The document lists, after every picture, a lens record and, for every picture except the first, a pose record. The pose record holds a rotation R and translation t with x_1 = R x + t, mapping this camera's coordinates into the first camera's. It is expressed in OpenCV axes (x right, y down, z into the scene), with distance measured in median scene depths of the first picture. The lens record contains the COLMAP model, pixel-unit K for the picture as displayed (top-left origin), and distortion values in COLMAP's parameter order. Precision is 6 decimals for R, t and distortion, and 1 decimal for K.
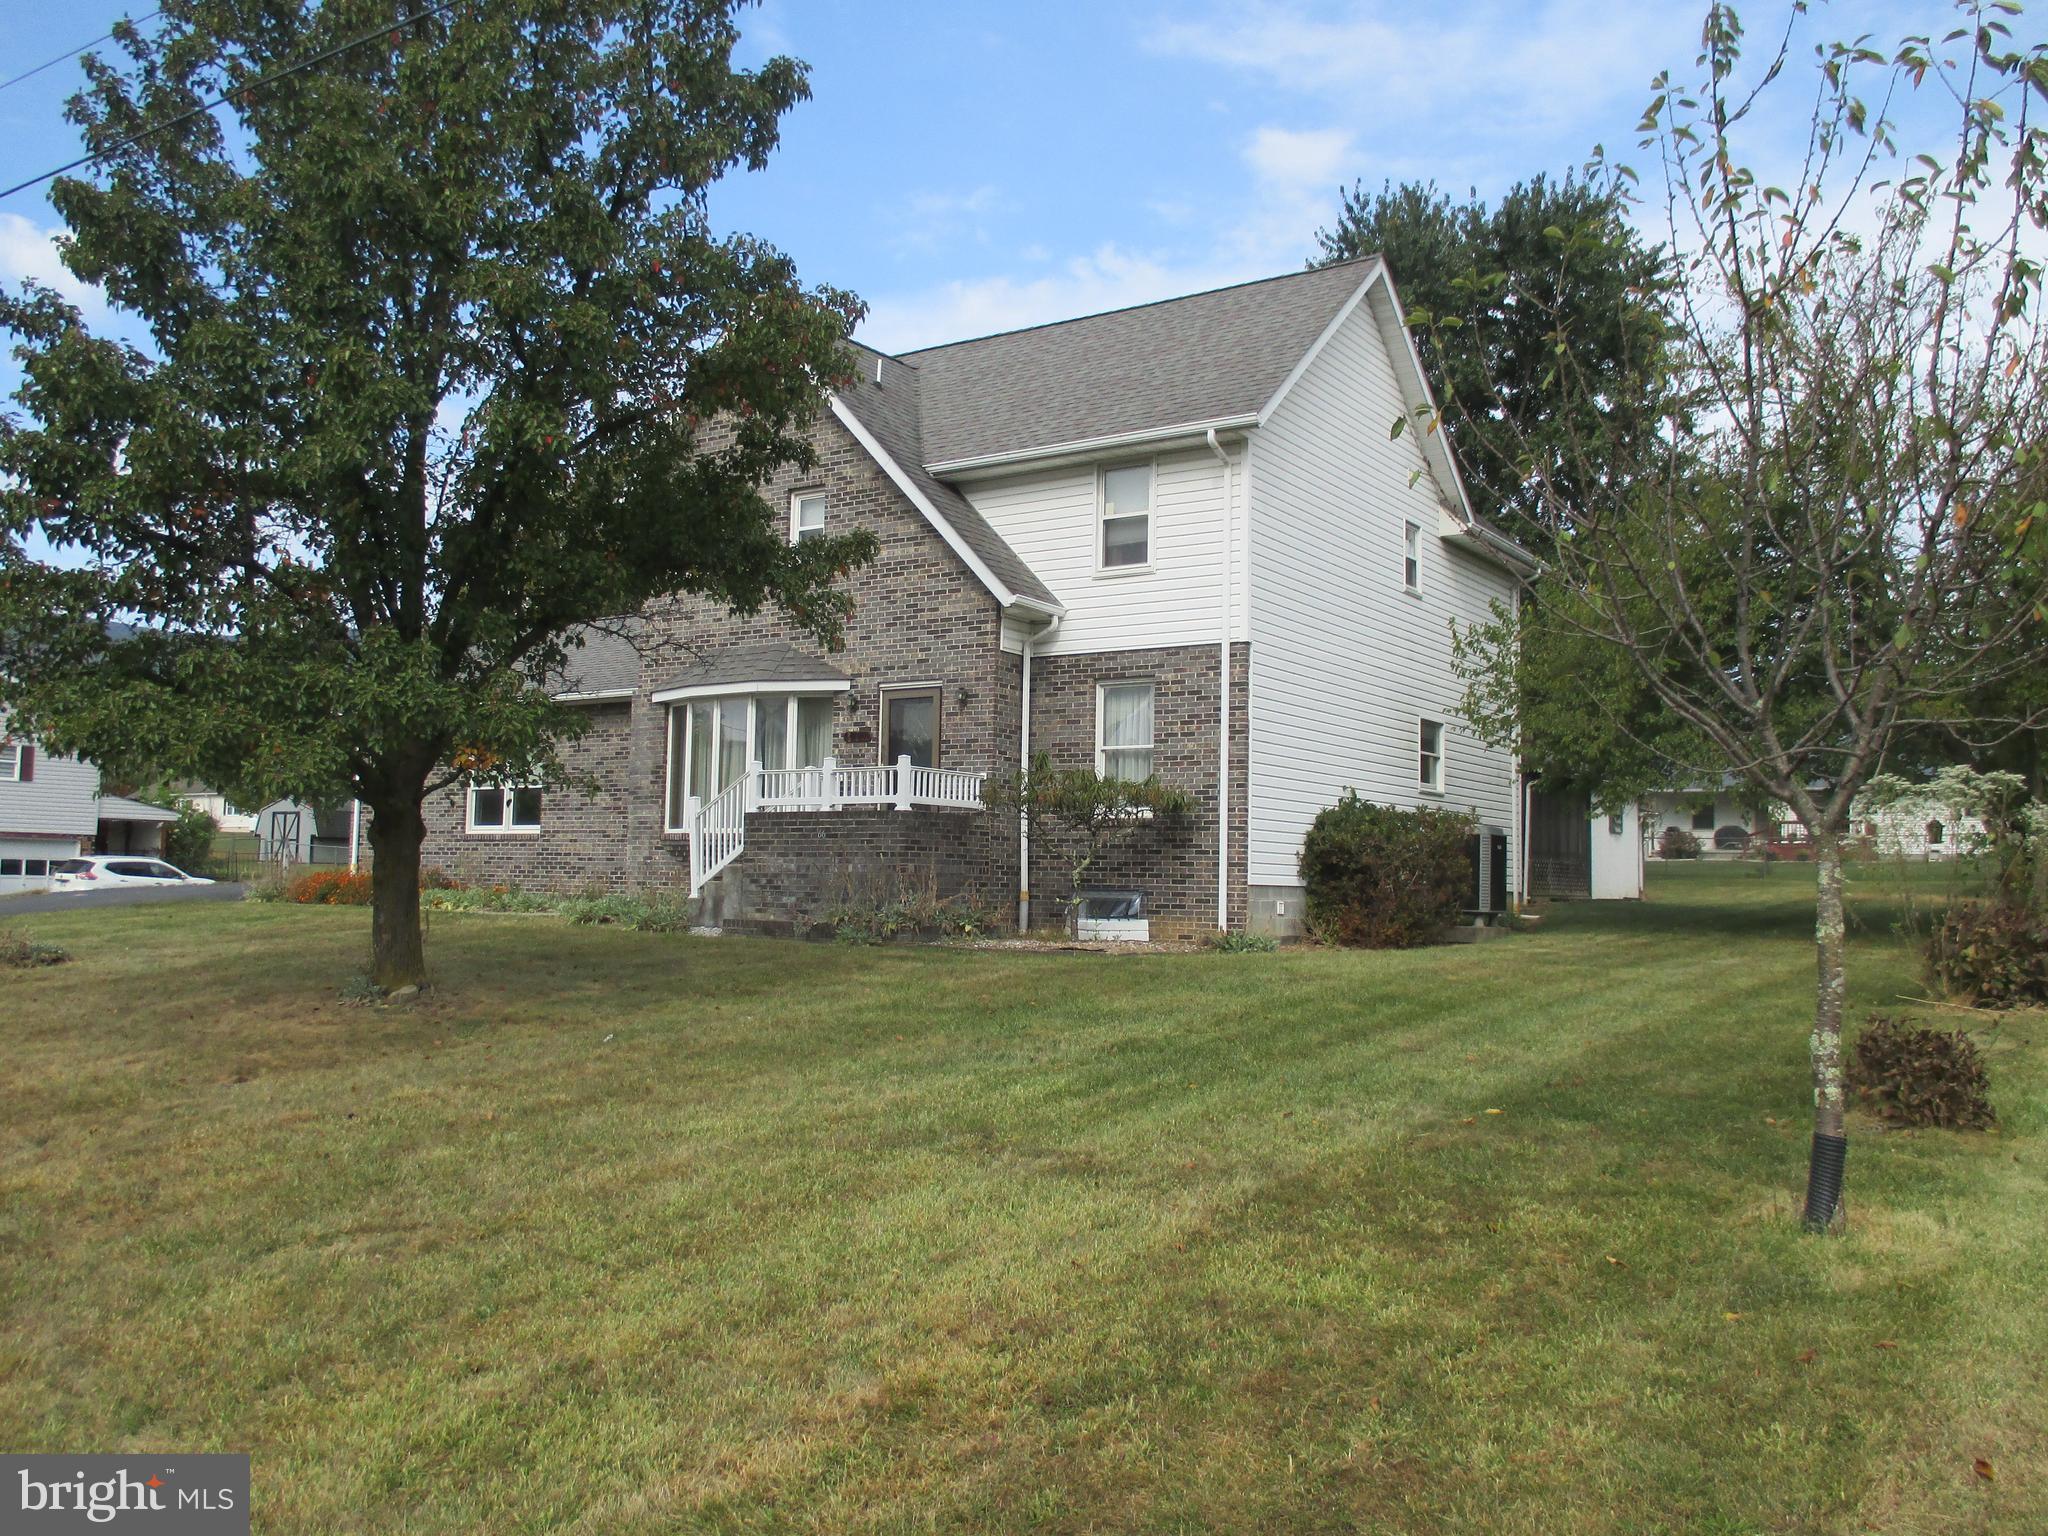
lens RADIAL K [[1678.4, 0, 1024.6], [0, 1678.4, 768.3], [0, 0, 1]] dist [-0.029037, -0.002558]
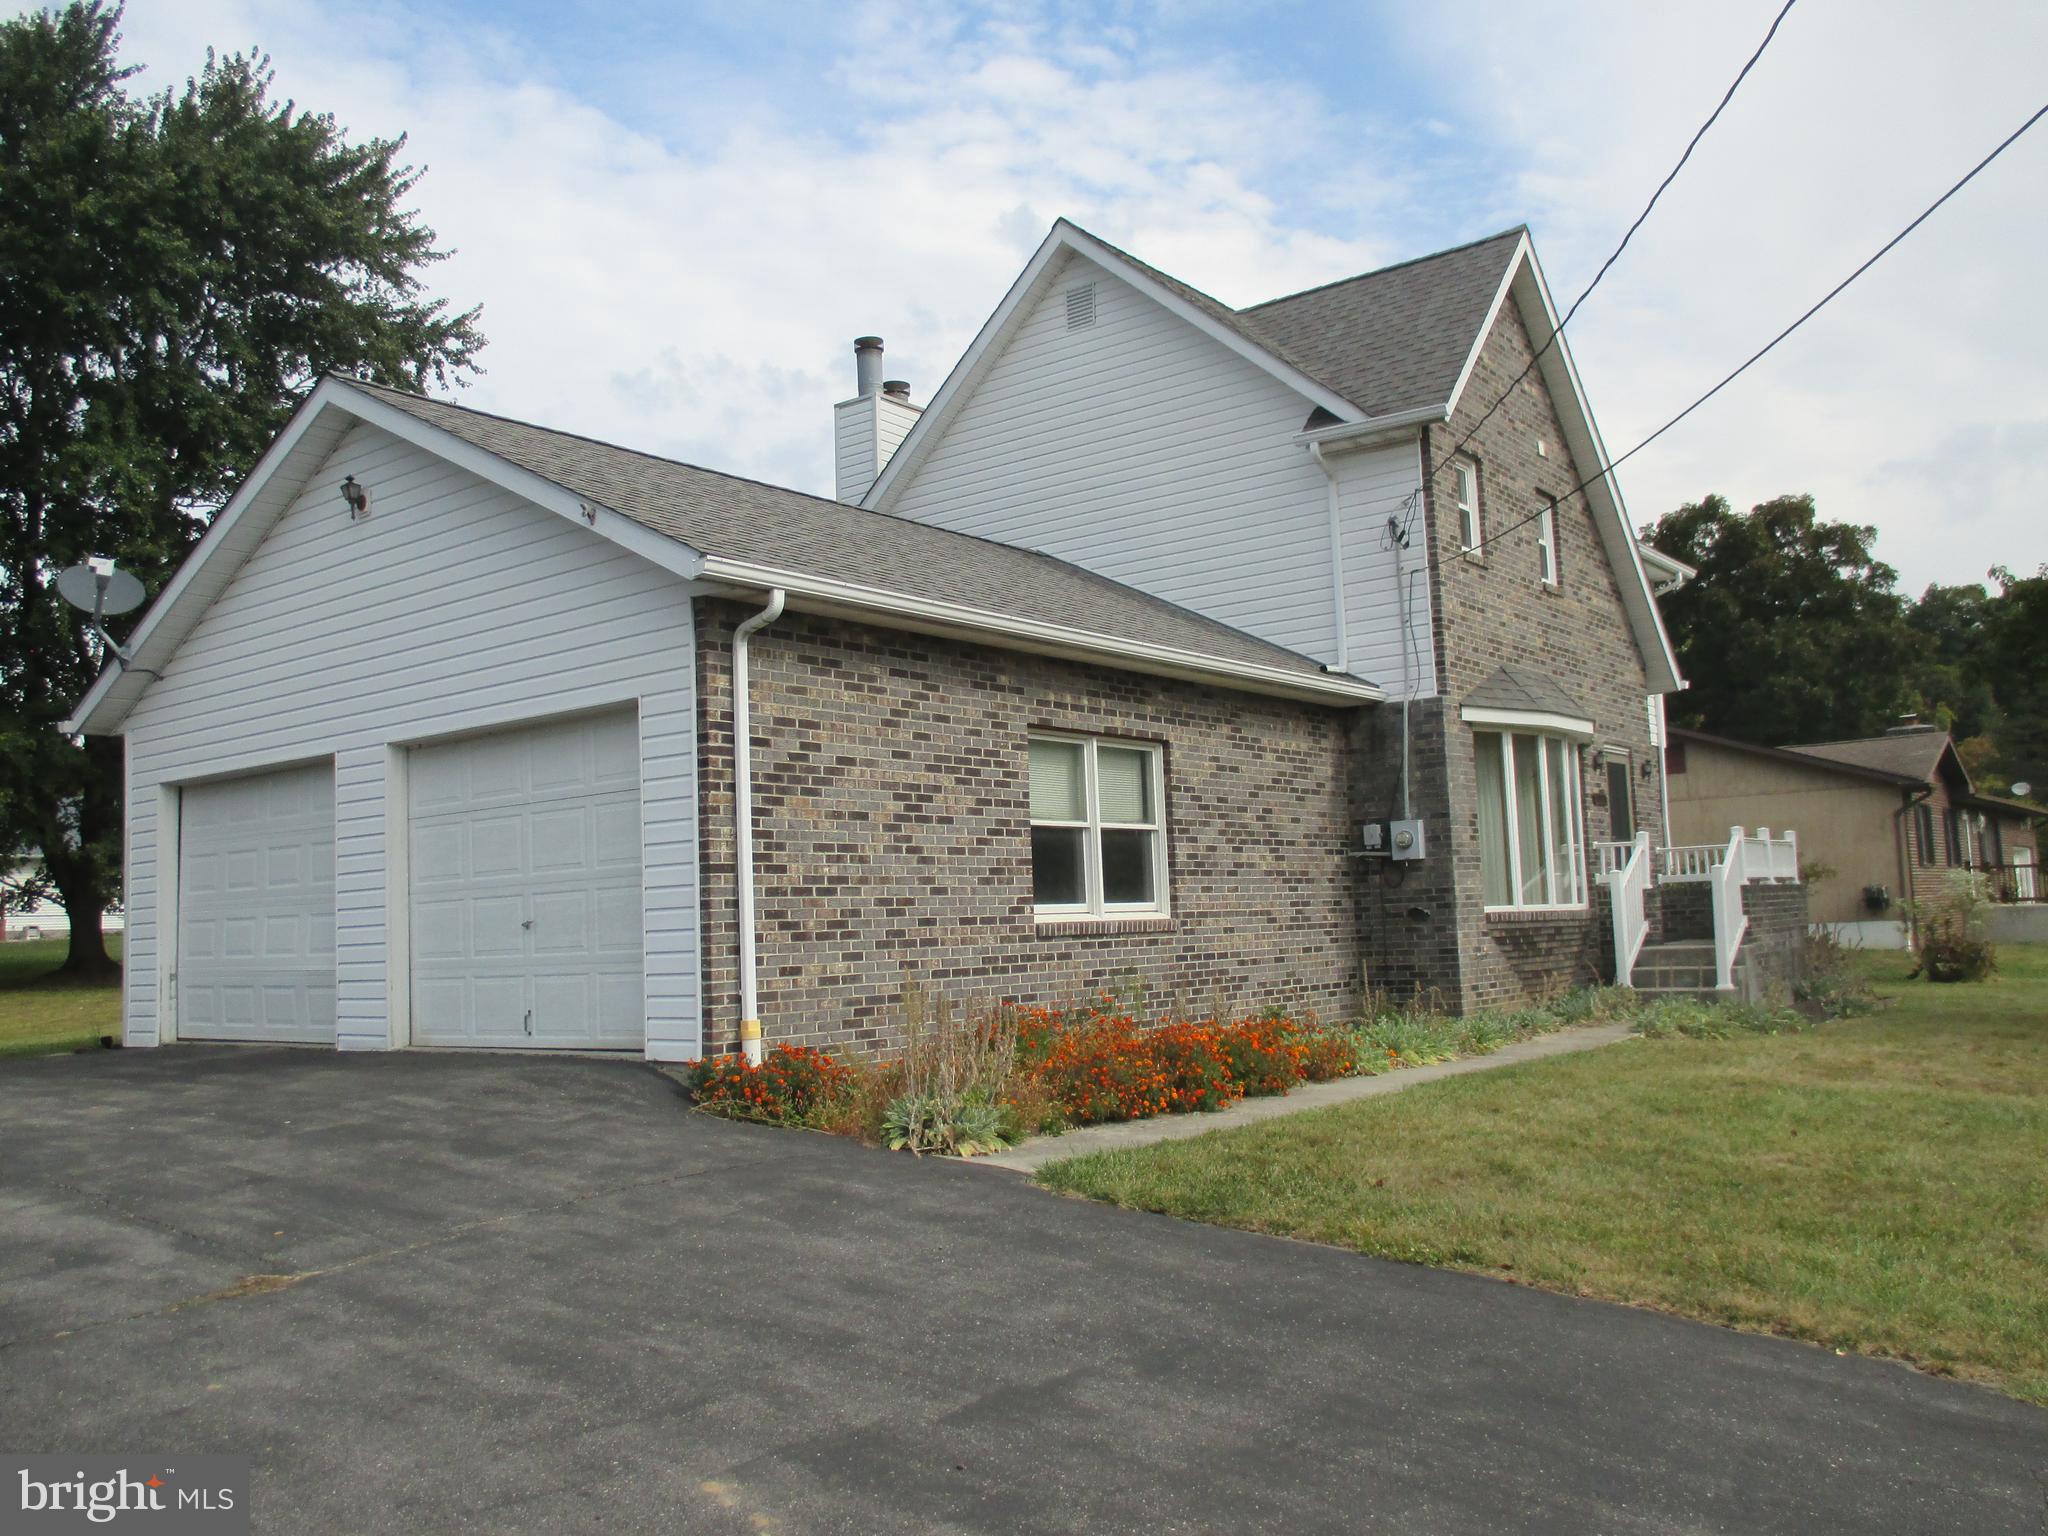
lens RADIAL K [[1678.4, 0, 1022.1], [0, 1678.4, 771.1], [0, 0, 1]] dist [-0.029037, -0.002558]
pose [[0.059510, 0.074573, 0.995438, -1.001660], [-0.032407, 0.996824, -0.072739, 0.040294], [-0.997702, -0.027931, 0.061738, 1.252968]]
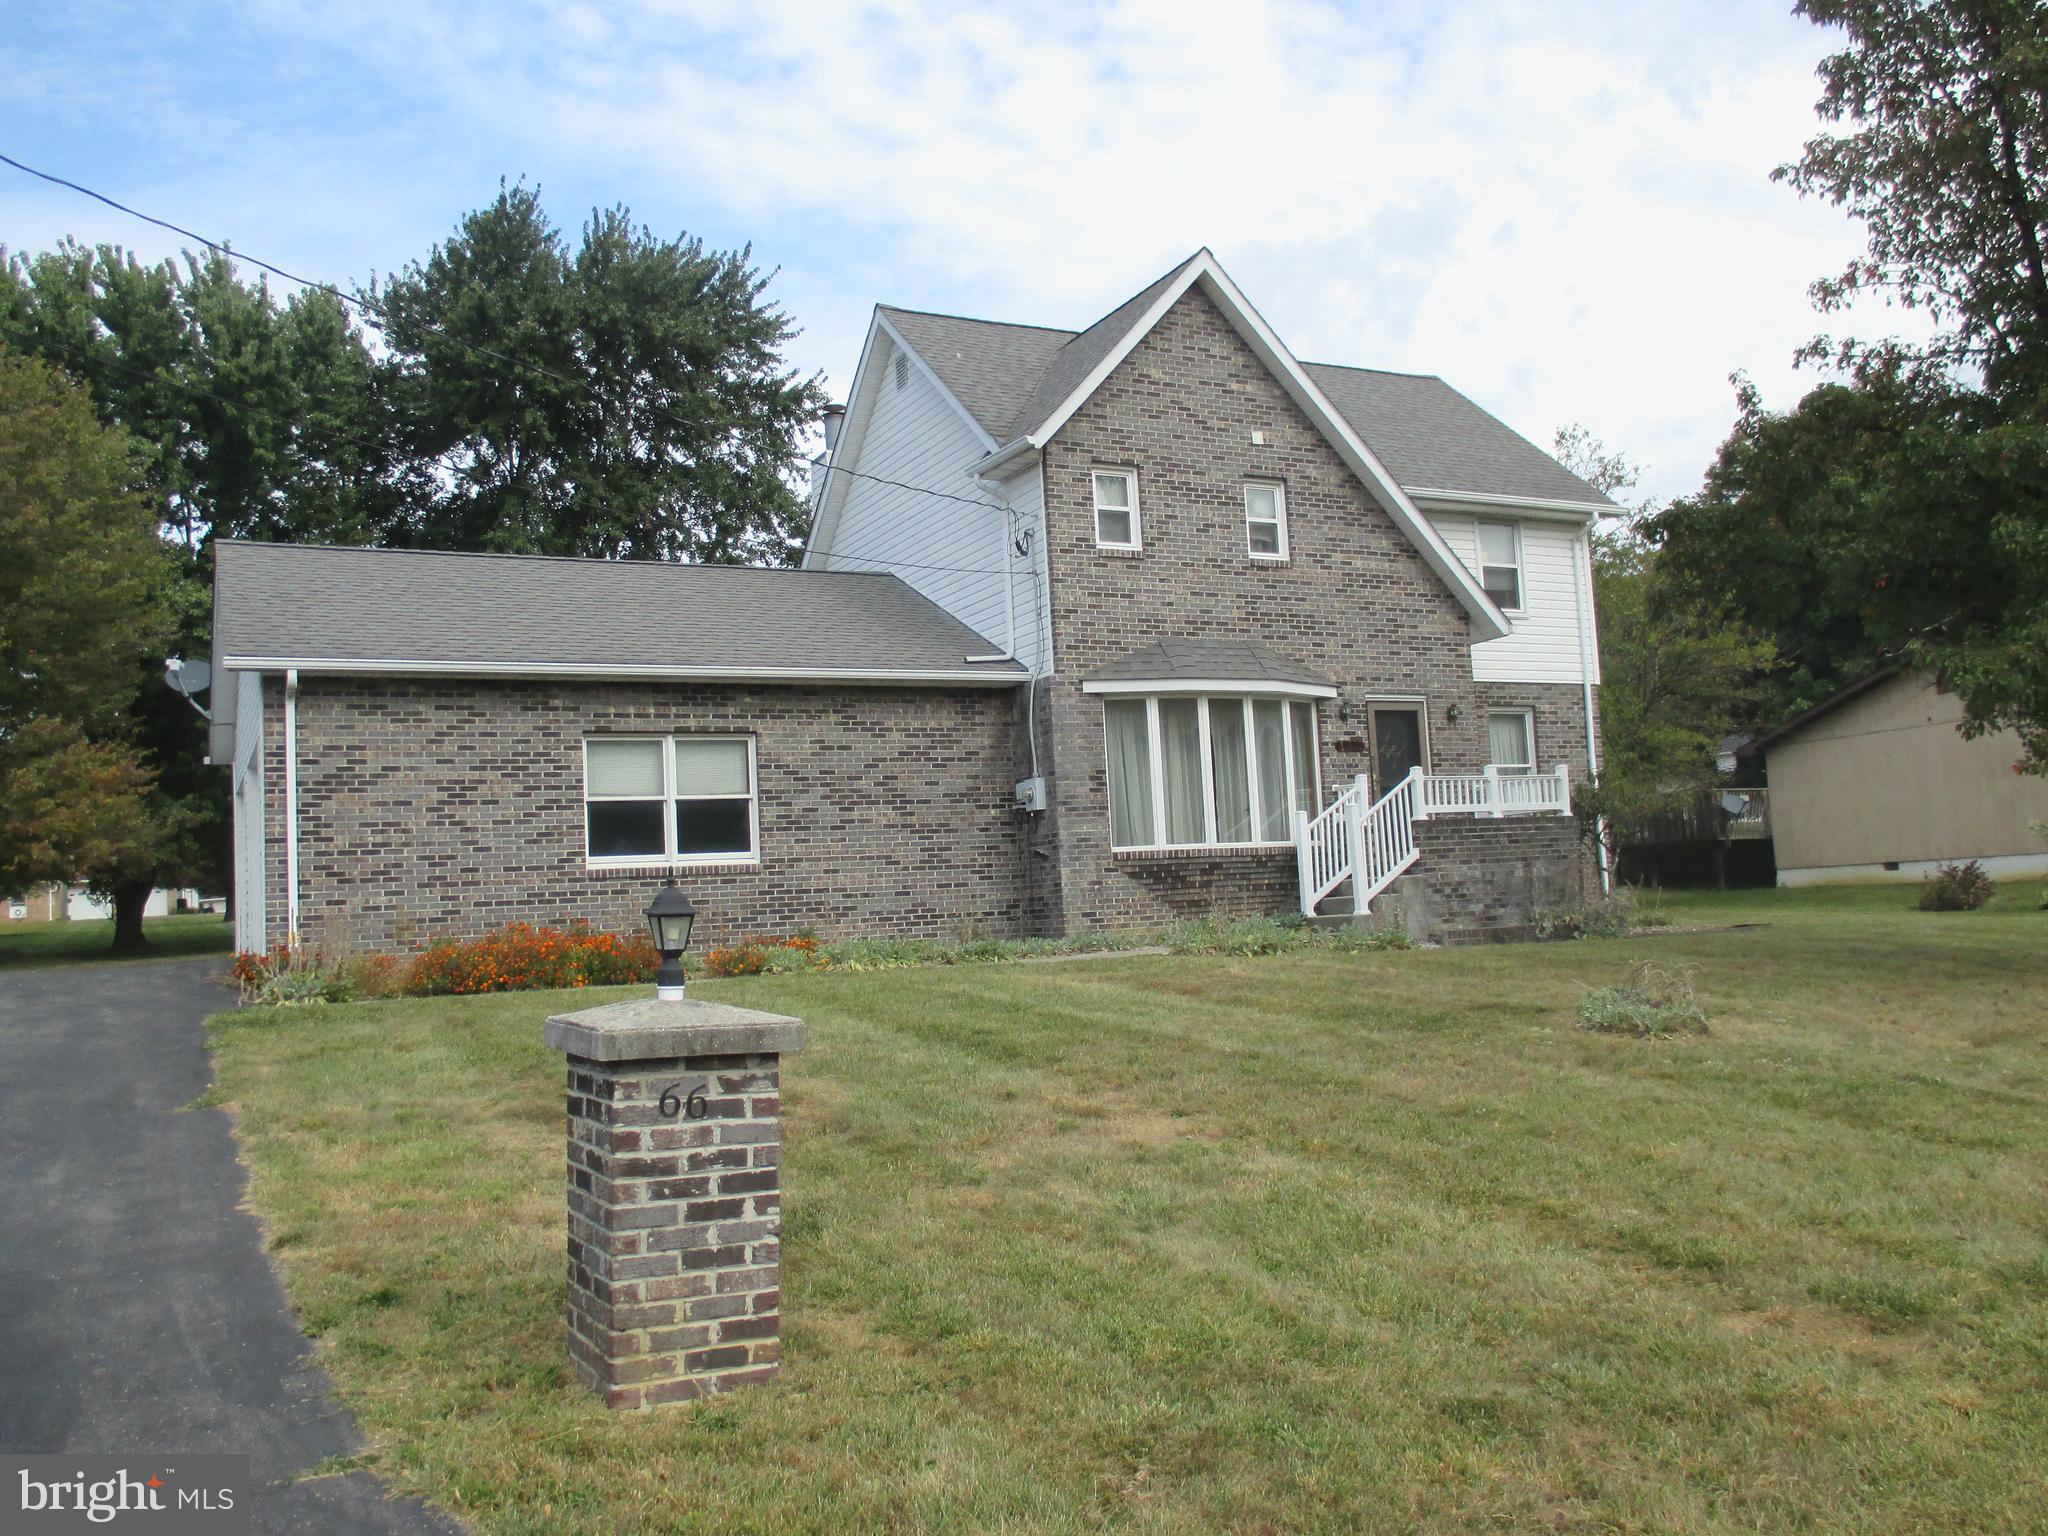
lens RADIAL K [[1678.4, 0, 1031.8], [0, 1678.4, 769.3], [0, 0, 1]] dist [-0.029037, -0.002558]
pose [[0.480239, 0.034420, 0.876462, -1.047016], [-0.000982, 0.999250, -0.038704, 0.032750], [-0.877137, 0.017726, 0.479913, 0.695772]]
